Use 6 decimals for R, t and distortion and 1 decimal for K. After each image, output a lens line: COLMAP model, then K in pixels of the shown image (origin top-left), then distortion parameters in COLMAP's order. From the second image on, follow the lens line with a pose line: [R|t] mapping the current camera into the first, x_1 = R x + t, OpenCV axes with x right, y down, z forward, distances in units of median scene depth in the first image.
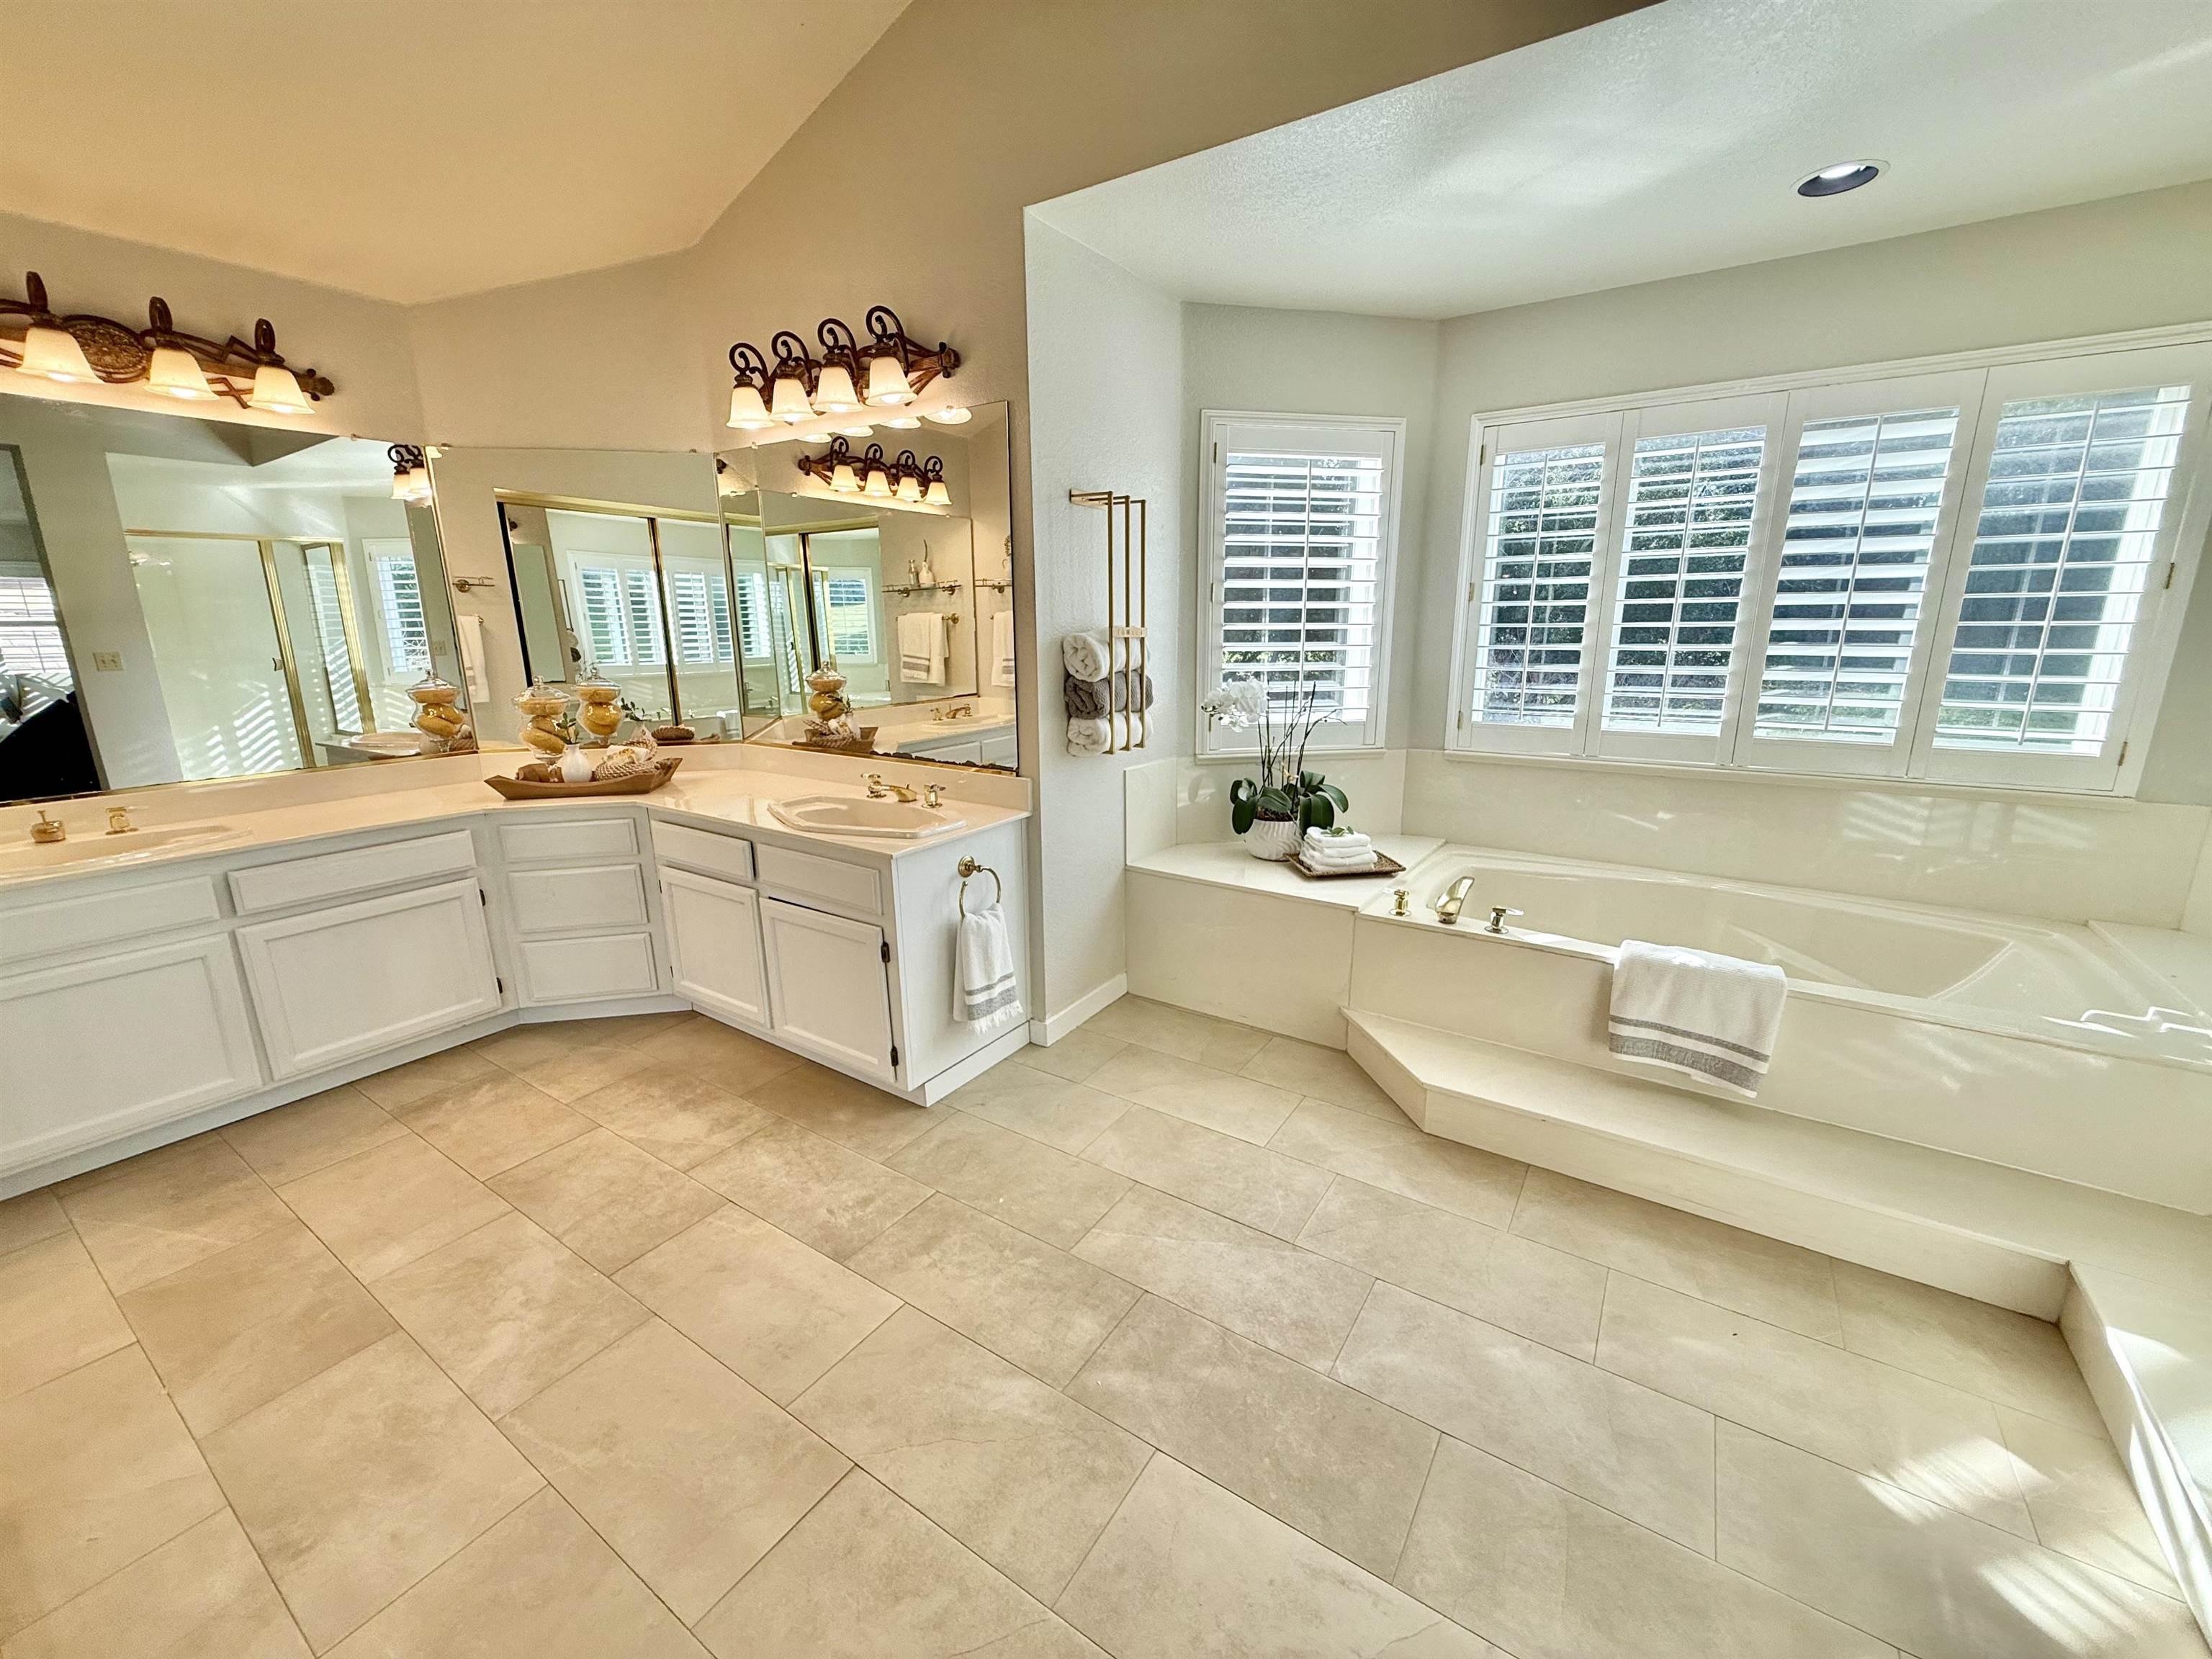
lens RADIAL K [[885.4, 0, 1100.6], [0, 885.4, 833.0], [0, 0, 1]] dist [-0.000166, -0.000108]
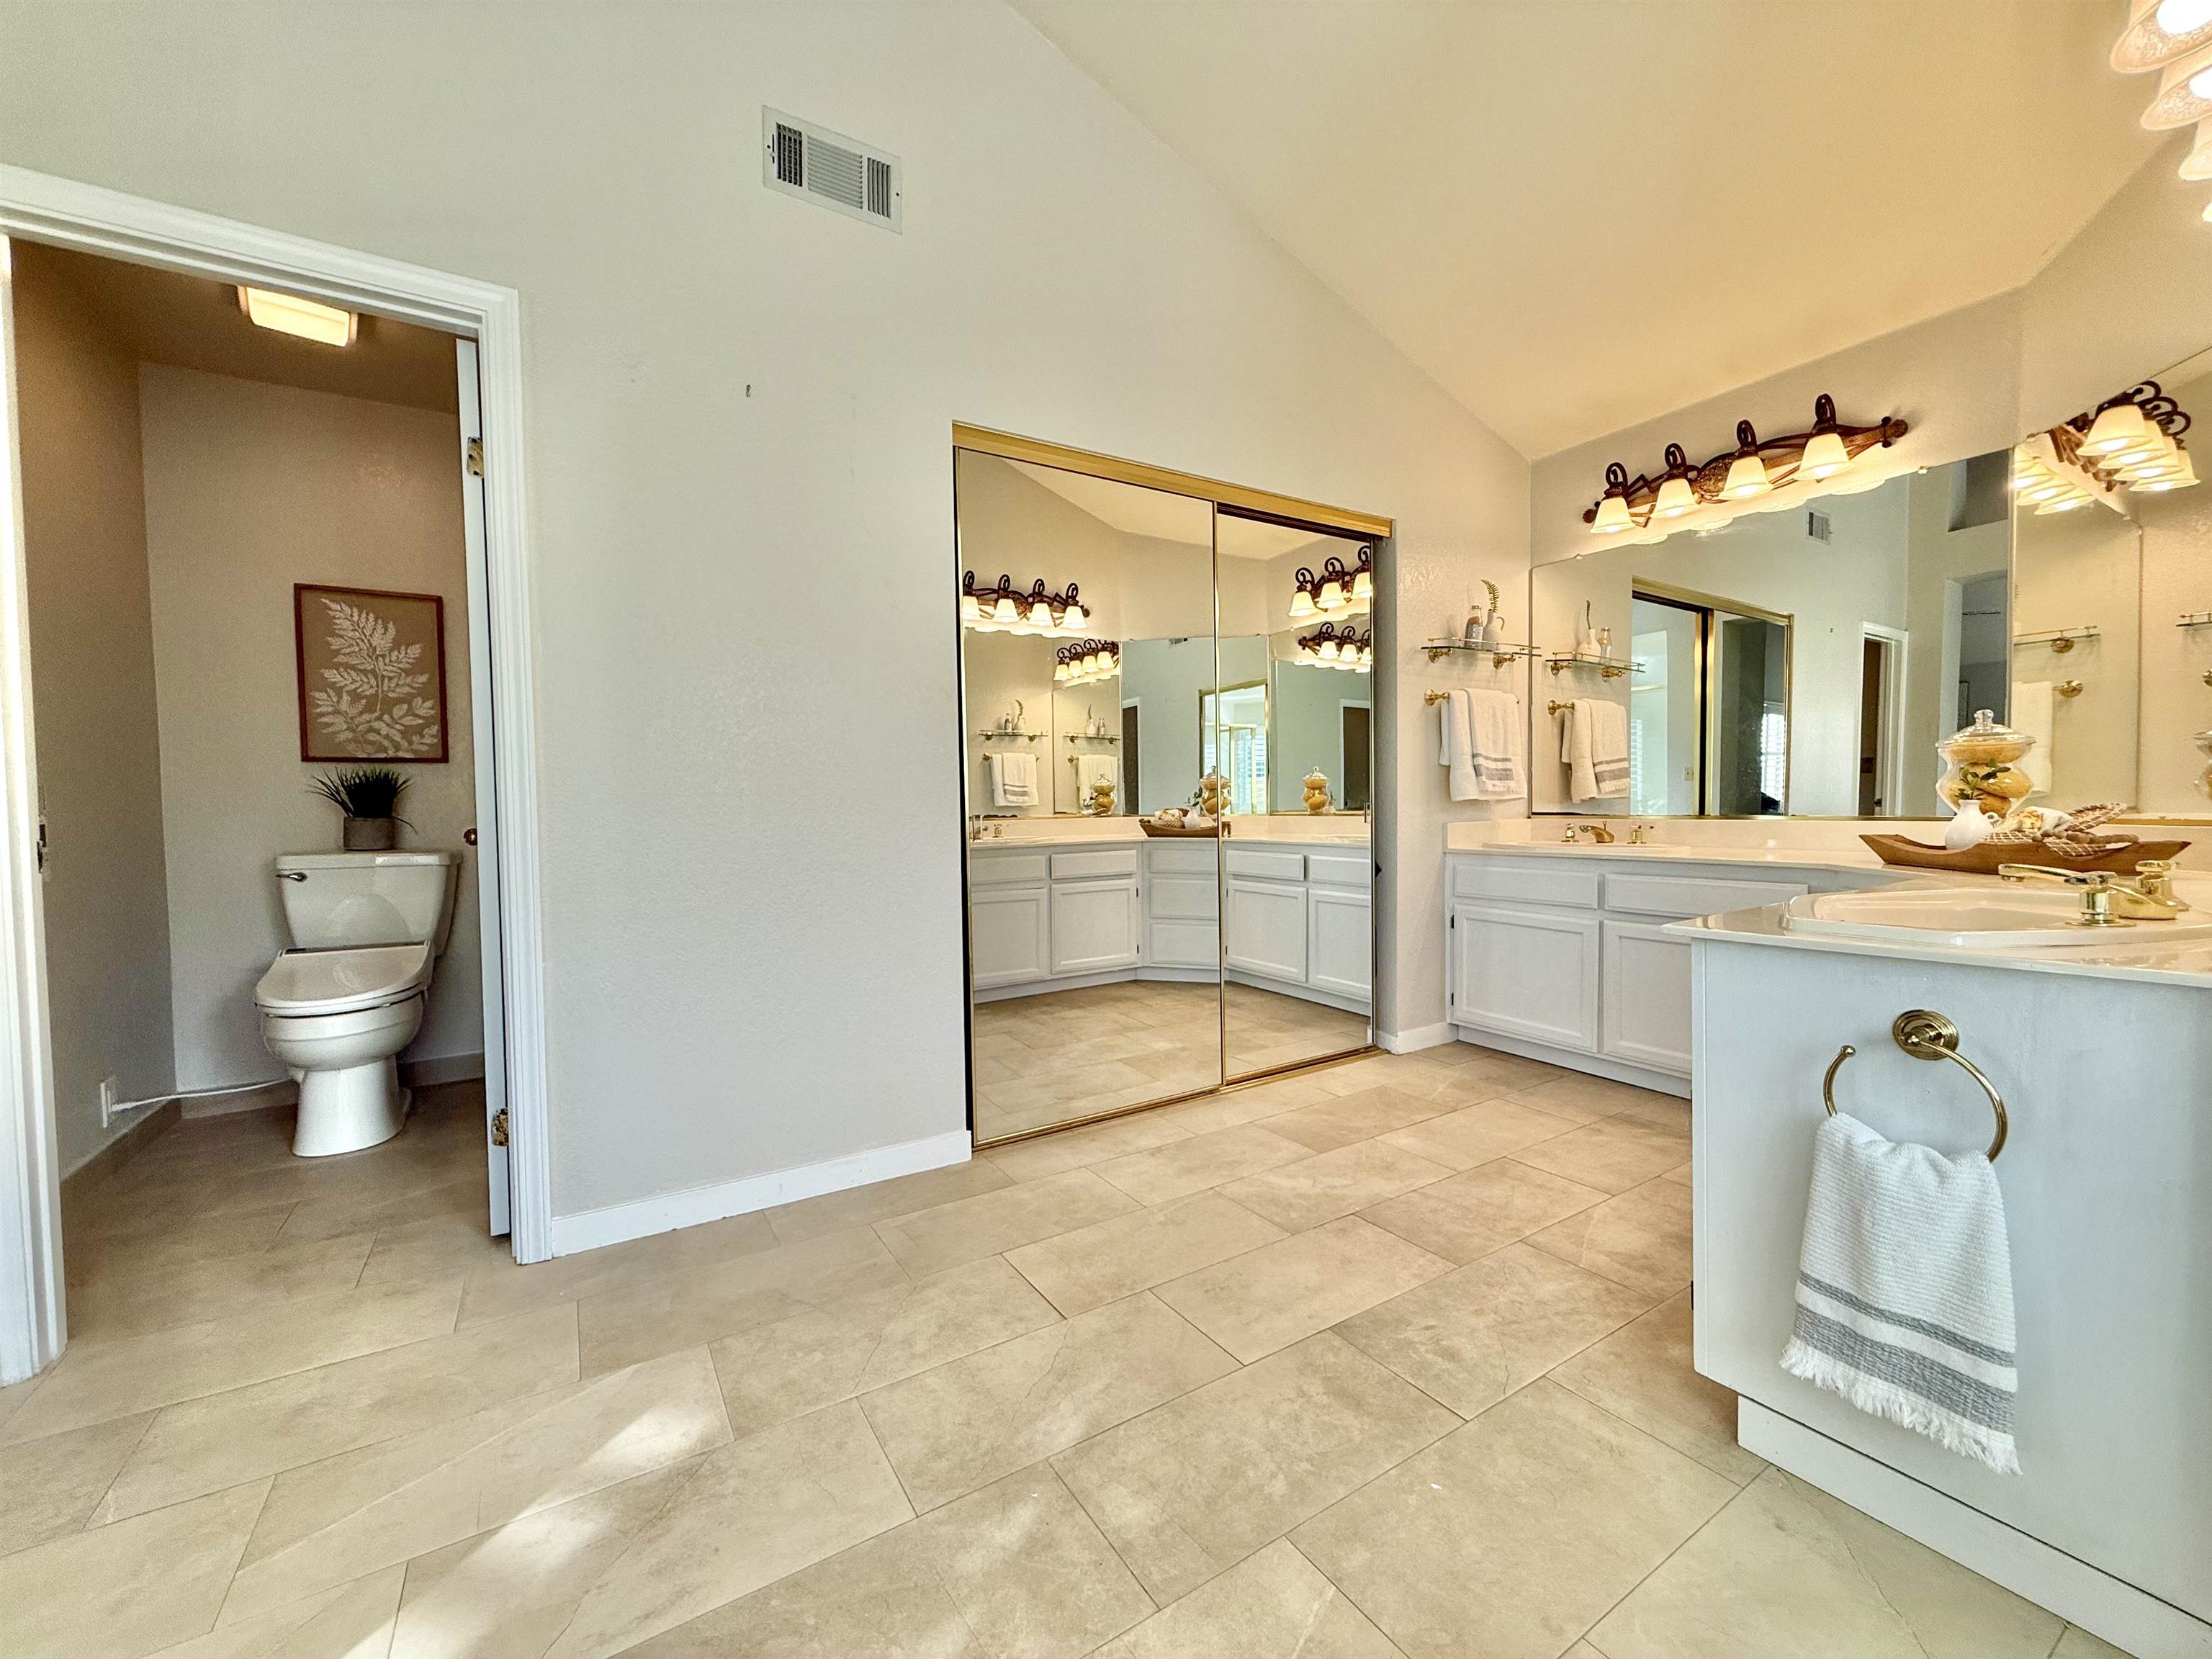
lens RADIAL K [[885.4, 0, 1105.2], [0, 885.4, 832.3], [0, 0, 1]] dist [-0.000166, -0.000108]
pose [[-0.417234, 0.042313, -0.907814, 0.547071], [-0.195372, 0.971384, 0.135069, -0.051665], [0.887551, 0.233717, -0.397027, 1.025107]]
